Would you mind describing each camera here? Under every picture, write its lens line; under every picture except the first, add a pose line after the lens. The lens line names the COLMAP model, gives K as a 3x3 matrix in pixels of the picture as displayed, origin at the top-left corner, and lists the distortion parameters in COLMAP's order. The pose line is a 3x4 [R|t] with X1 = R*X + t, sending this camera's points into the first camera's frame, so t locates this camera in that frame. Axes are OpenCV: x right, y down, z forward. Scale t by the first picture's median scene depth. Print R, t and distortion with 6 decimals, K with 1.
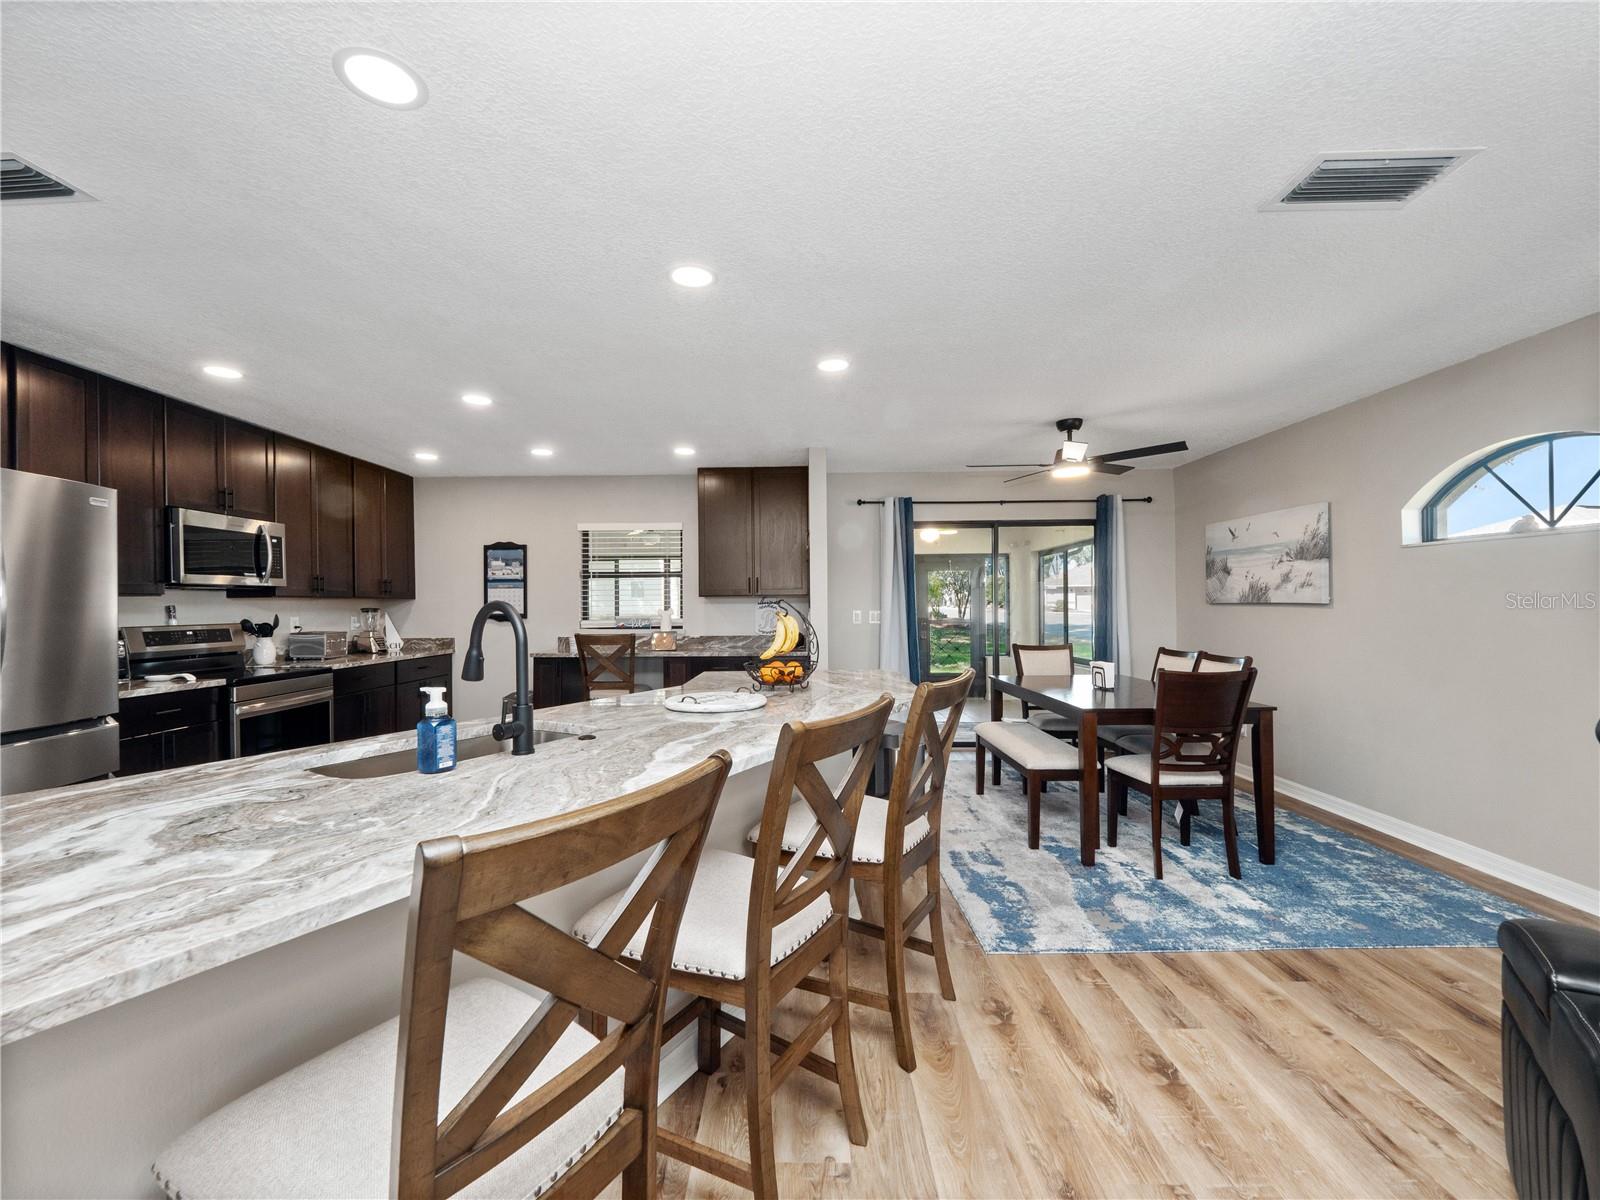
lens RADIAL K [[670.9, 0, 791.8], [0, 670.9, 603.2], [0, 0, 1]] dist [-0.002192, -0.000258]
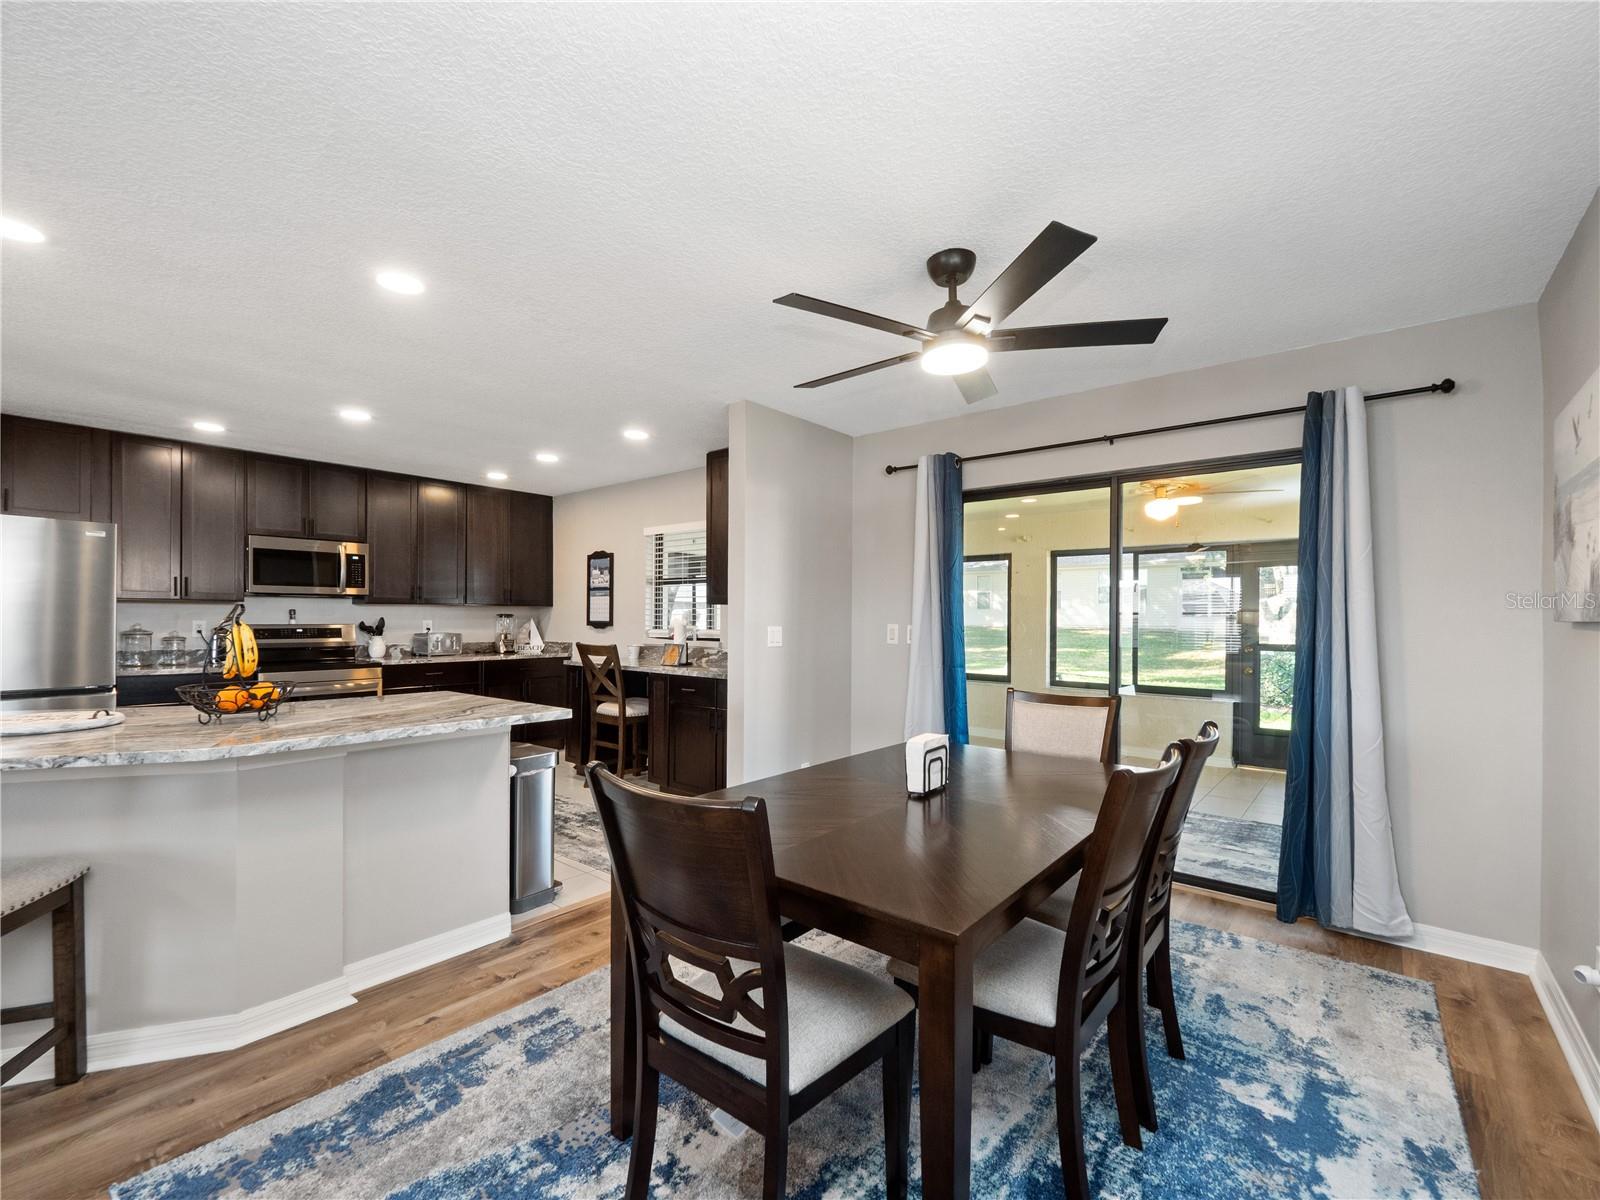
lens RADIAL K [[687.6, 0, 797.6], [0, 687.6, 612.4], [0, 0, 1]] dist [-0.002317, -0.000378]
pose [[0.780801, 0.008127, -0.624727, 0.567914], [-0.010992, 0.999939, -0.000729, -0.000071], [0.624683, 0.007436, 0.780843, 0.447110]]
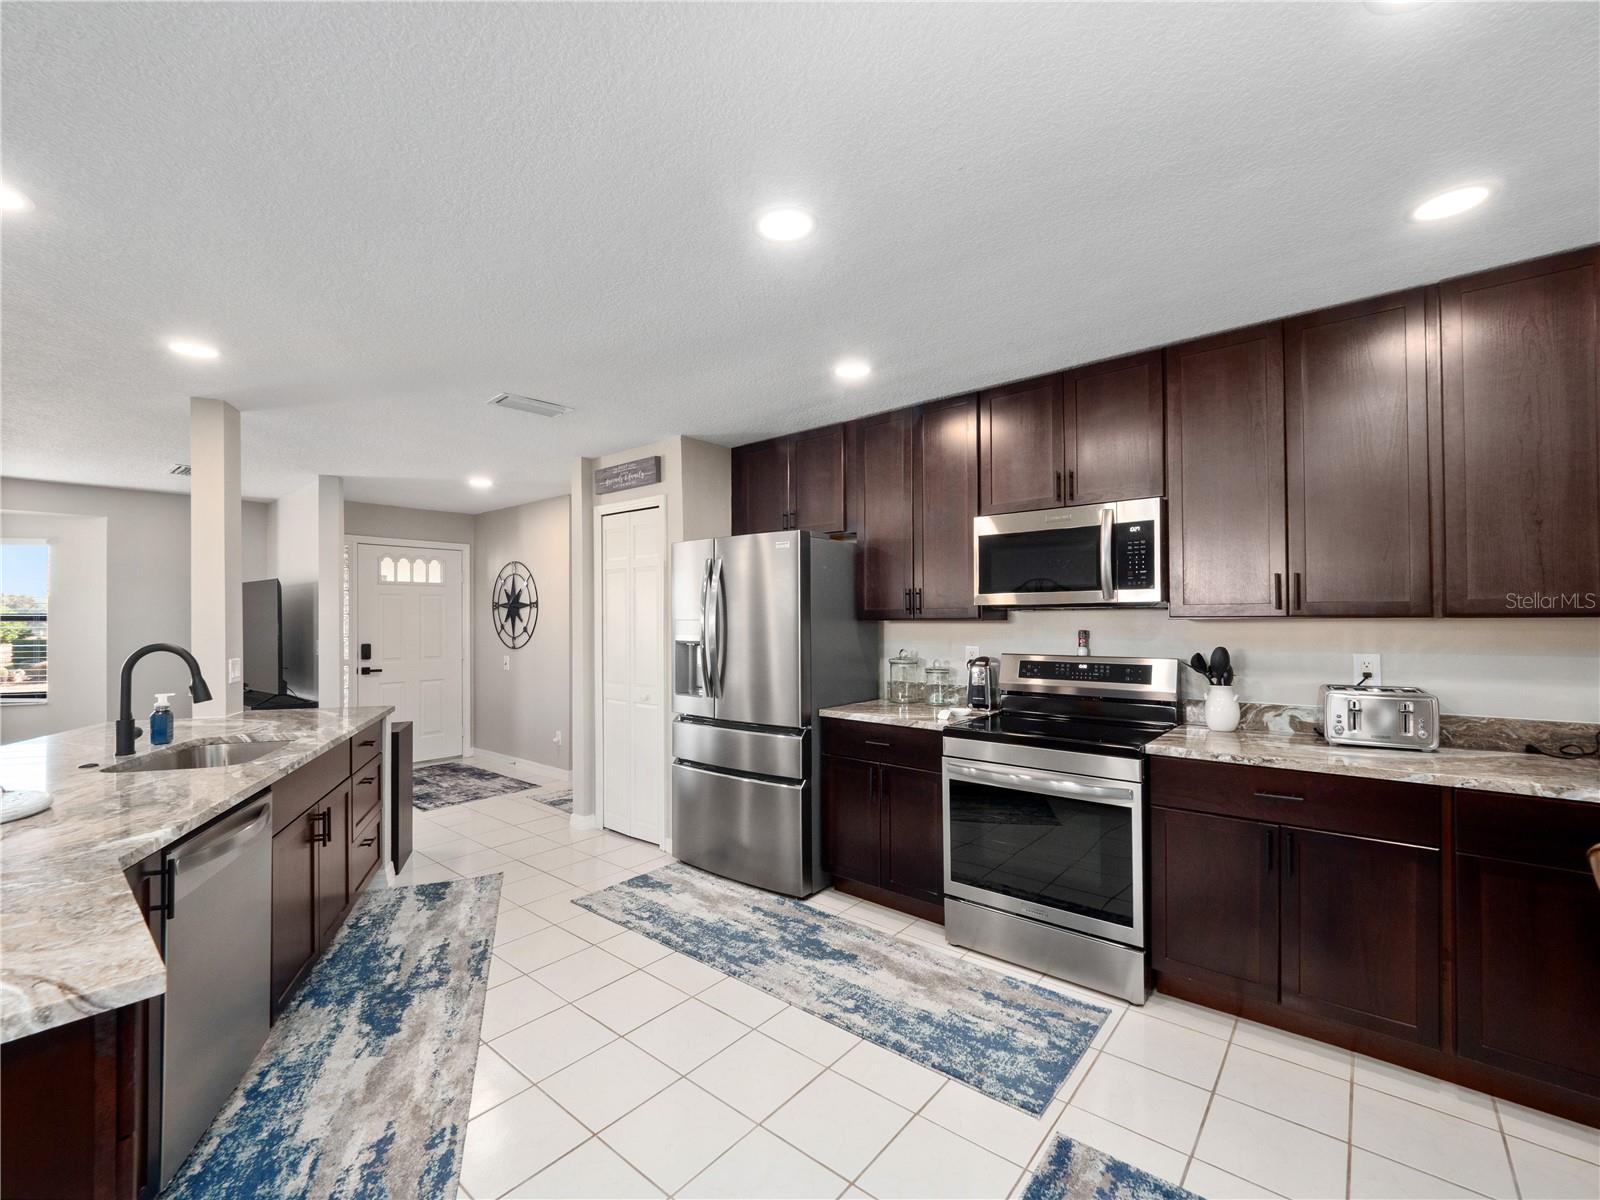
lens RADIAL K [[687.6, 0, 797.6], [0, 687.6, 612.4], [0, 0, 1]] dist [-0.002317, -0.000378]
pose [[-0.636532, 0.003515, -0.771242, -0.069717], [0.015213, 0.999852, -0.008000, -0.012927], [0.771100, -0.016825, -0.636491, 1.003241]]
